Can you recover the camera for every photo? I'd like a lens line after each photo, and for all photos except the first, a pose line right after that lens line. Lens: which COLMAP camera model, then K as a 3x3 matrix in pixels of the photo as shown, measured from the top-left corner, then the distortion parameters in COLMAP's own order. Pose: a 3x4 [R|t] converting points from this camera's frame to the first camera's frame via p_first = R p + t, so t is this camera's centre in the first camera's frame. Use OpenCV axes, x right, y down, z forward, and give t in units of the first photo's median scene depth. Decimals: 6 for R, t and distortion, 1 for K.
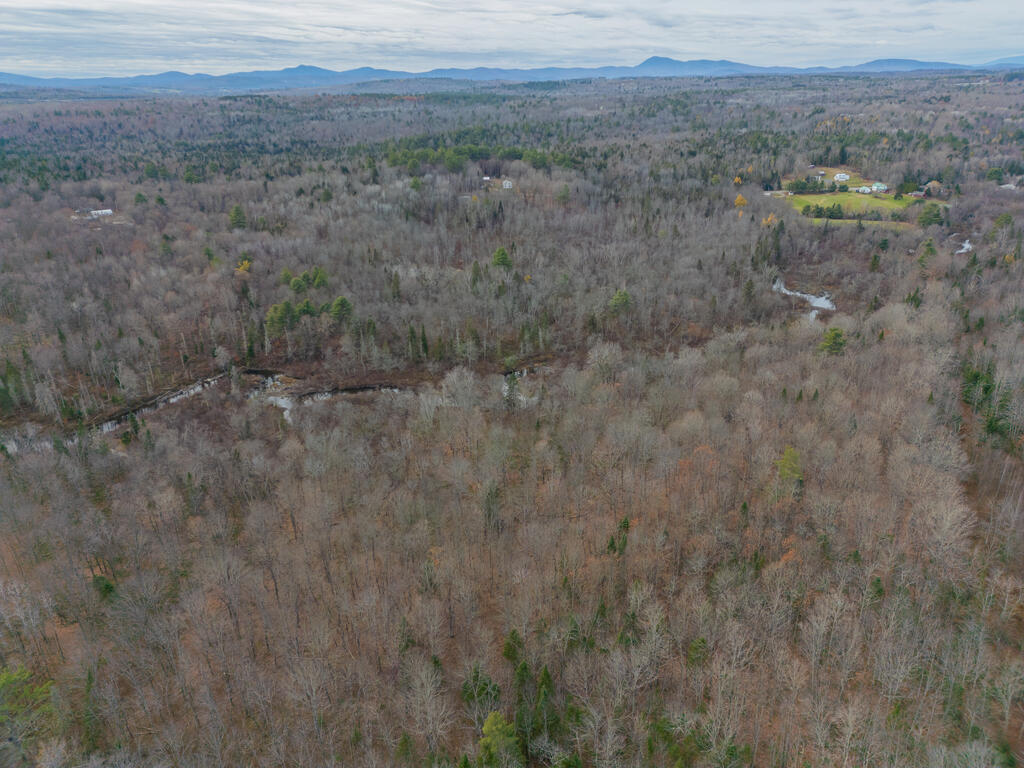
lens RADIAL K [[708.5, 0, 512.0], [0, 708.5, 384.0], [0, 0, 1]] dist [0.088476, -0.073792]
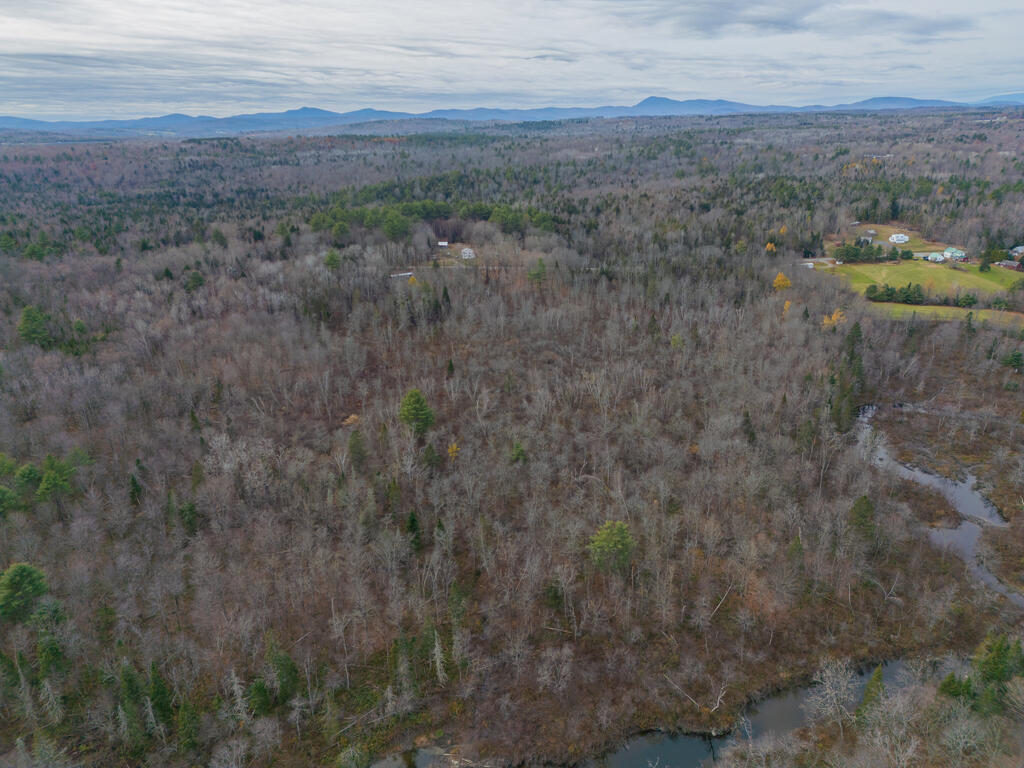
lens RADIAL K [[708.5, 0, 512.0], [0, 708.5, 384.0], [0, 0, 1]] dist [0.088476, -0.073792]
pose [[0.999978, -0.005739, -0.003249, 0.032605], [0.005579, 0.998861, -0.047392, -0.079053], [0.003517, 0.047373, 0.998871, 0.187700]]
